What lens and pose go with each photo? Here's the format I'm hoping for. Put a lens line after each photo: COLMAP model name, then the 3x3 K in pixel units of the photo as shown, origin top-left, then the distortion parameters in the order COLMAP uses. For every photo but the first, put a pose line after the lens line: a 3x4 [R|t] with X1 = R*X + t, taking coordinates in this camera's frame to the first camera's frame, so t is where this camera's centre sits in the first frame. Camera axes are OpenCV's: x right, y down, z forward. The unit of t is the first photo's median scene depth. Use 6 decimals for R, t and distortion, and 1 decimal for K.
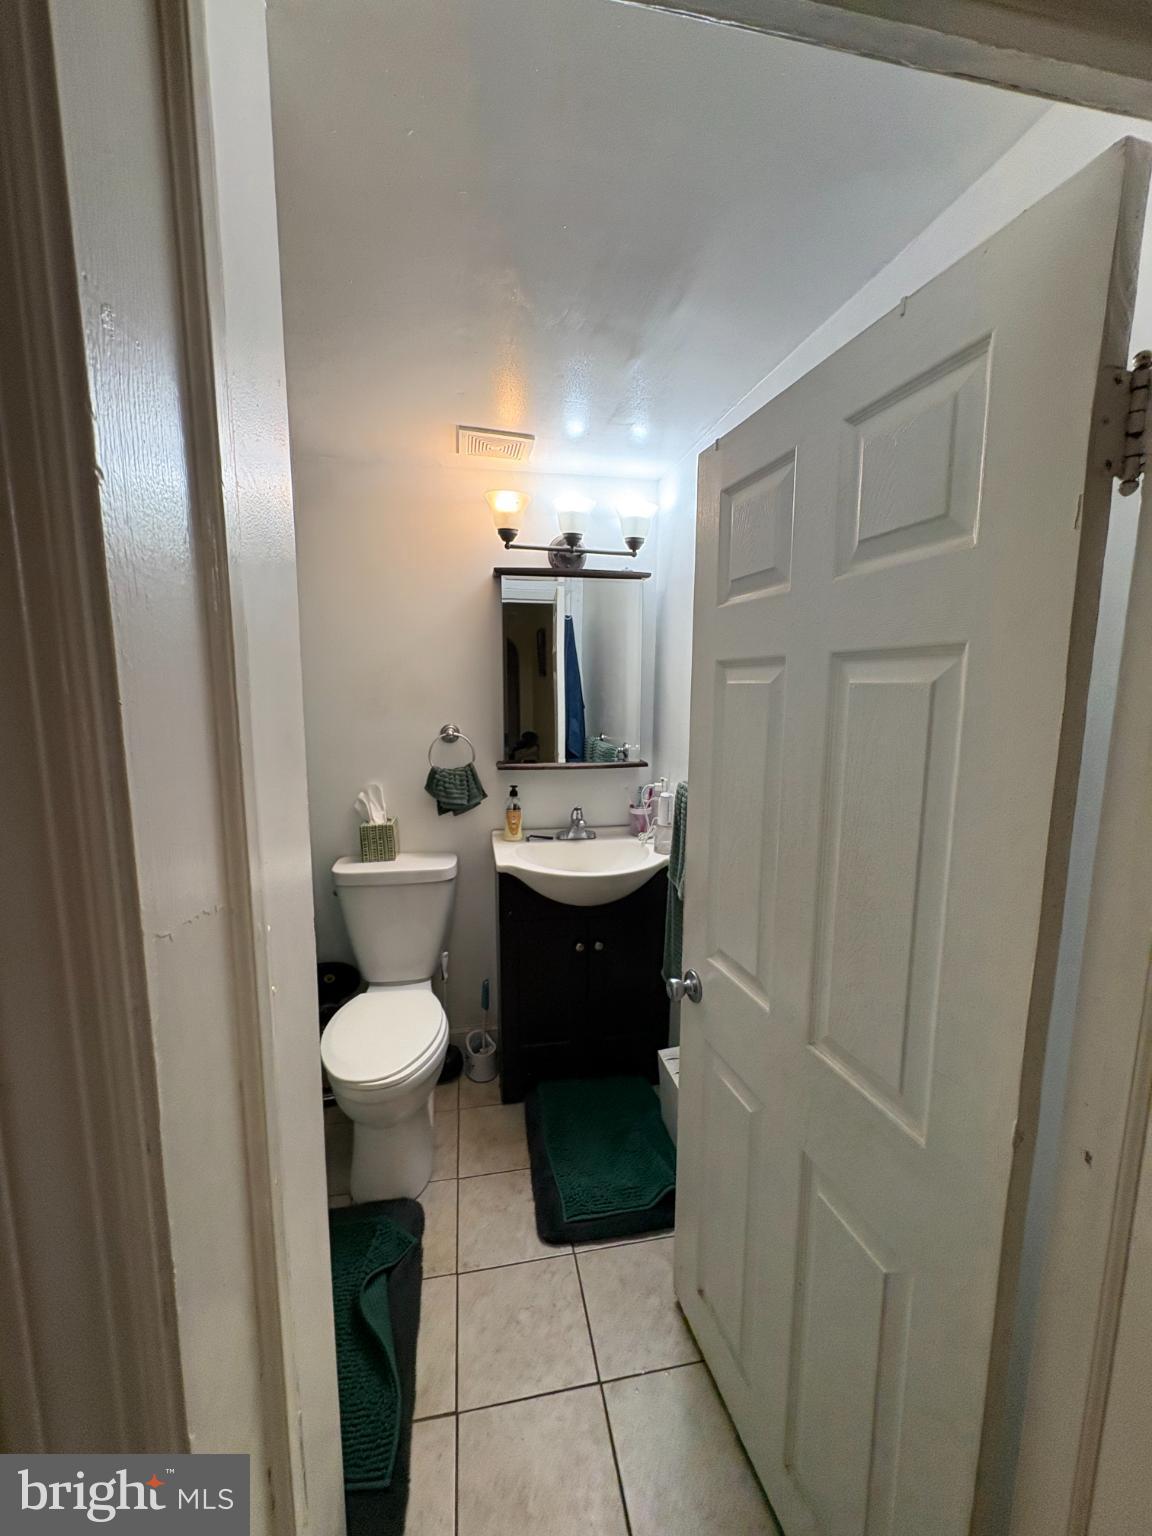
lens RADIAL K [[614.7, 0, 568.7], [0, 614.7, 770.1], [0, 0, 1]] dist [0.011367, 0.000099]
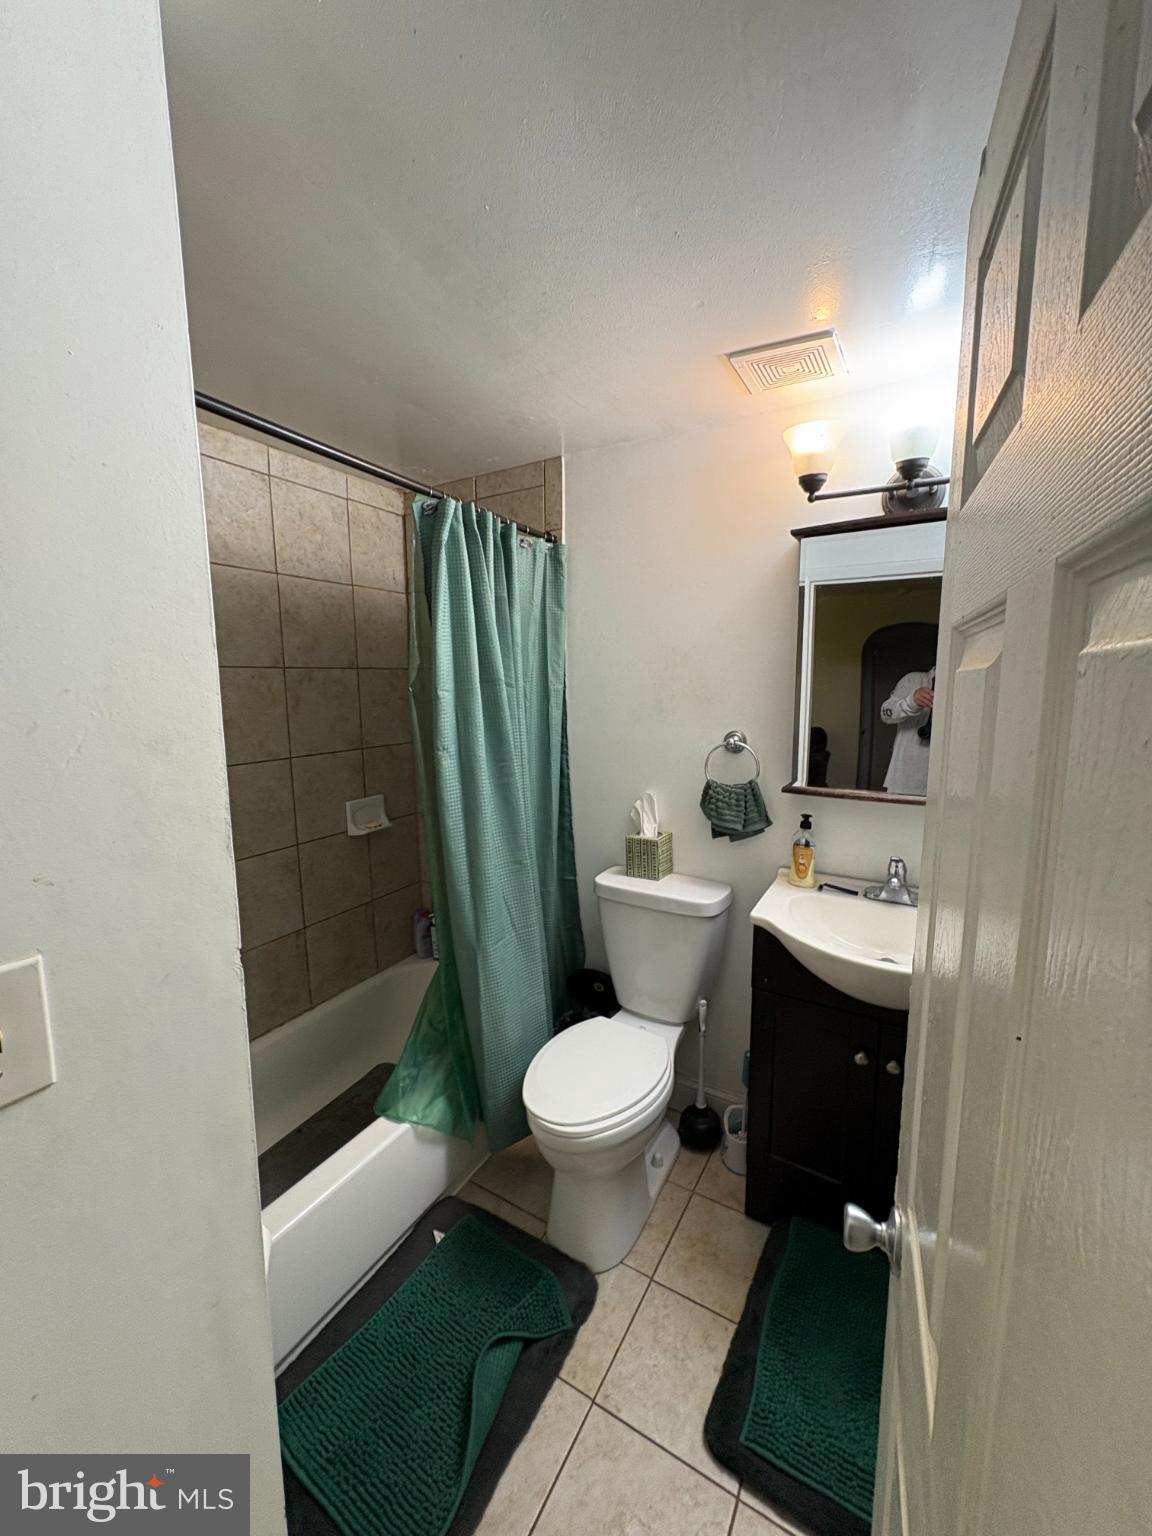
lens RADIAL K [[614.7, 0, 578.4], [0, 614.7, 768.8], [0, 0, 1]] dist [0.011367, 0.000099]
pose [[0.756883, 0.083206, -0.648232, 0.192220], [-0.076258, 0.996331, 0.038848, -0.040961], [0.649086, 0.020029, 0.760451, 0.240350]]
